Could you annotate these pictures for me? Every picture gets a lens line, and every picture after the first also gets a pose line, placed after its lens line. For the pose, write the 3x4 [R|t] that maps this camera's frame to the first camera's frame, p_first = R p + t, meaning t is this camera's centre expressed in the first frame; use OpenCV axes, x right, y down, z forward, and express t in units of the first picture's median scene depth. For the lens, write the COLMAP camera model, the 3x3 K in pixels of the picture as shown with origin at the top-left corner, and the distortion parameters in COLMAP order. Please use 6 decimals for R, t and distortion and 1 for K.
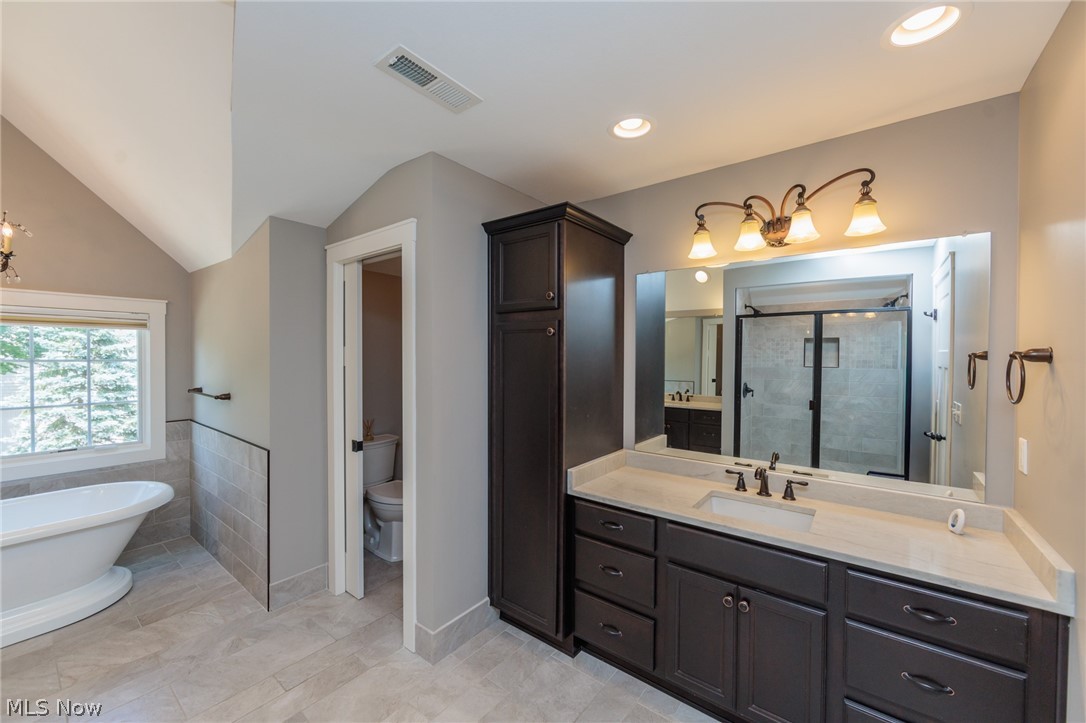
lens RADIAL K [[425.1, 0, 544.1], [0, 425.1, 363.5], [0, 0, 1]] dist [0.000297, 0.000319]
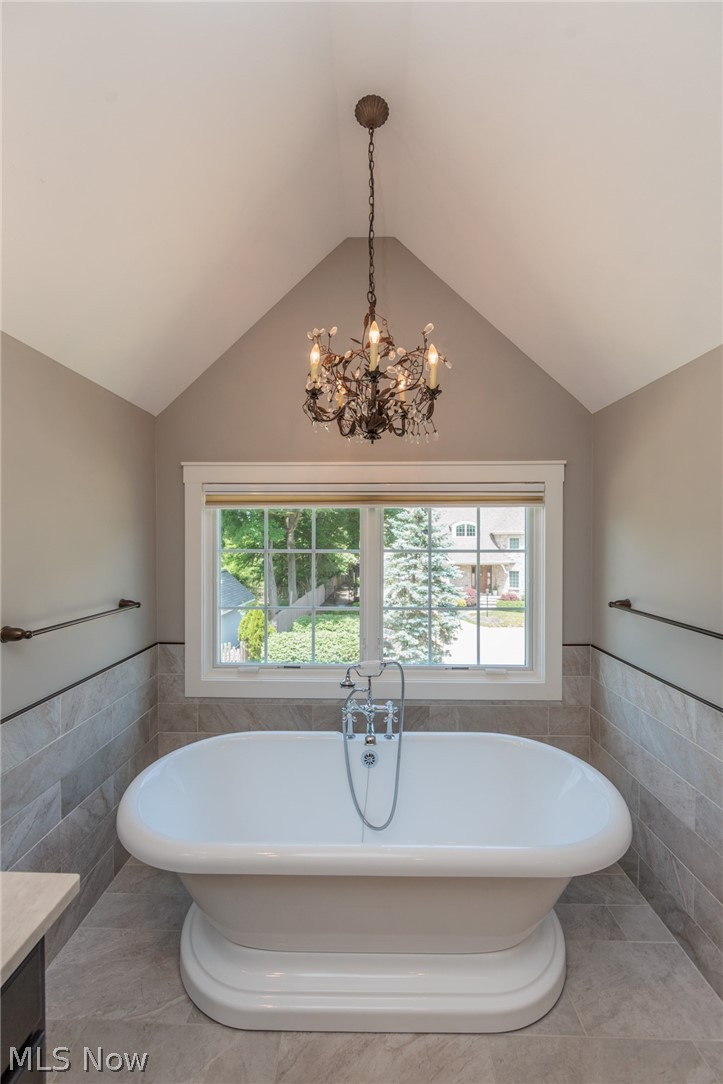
lens RADIAL K [[424.4, 0, 356.3], [0, 424.4, 544.0], [0, 0, 1]] dist [0.000297, 0.000319]
pose [[0.587869, 0.000123, -0.808956, -0.595696], [-0.008786, 0.999942, -0.006233, -0.013444], [0.808908, 0.010772, 0.587836, 0.386617]]
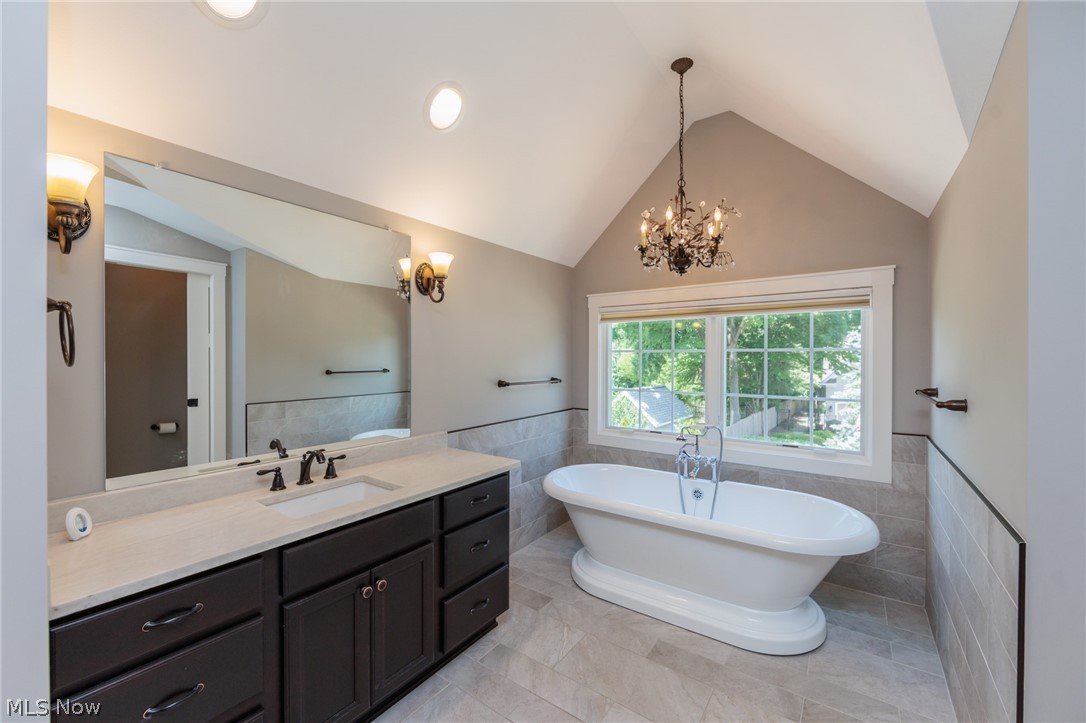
lens RADIAL K [[425.1, 0, 544.1], [0, 425.1, 363.5], [0, 0, 1]] dist [0.000297, 0.000319]
pose [[0.033121, 0.002281, -0.999449, -0.205161], [-0.018377, 0.999830, 0.001673, 0.031171], [0.999282, 0.018312, 0.033157, 0.418546]]
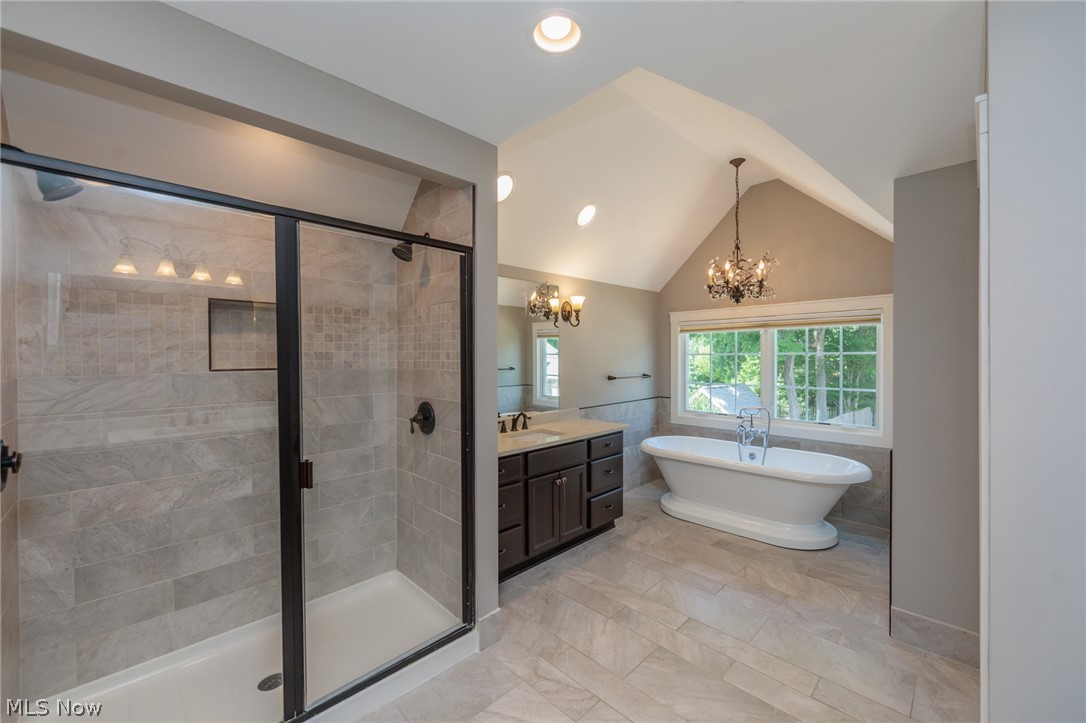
lens RADIAL K [[426.2, 0, 547.2], [0, 426.2, 361.6], [0, 0, 1]] dist [-0.000393, -0.000123]
pose [[-0.130396, 0.002597, -0.991459, 0.245788], [-0.014335, 0.999887, 0.004504, 0.023567], [0.991358, 0.014800, -0.130344, 0.332970]]
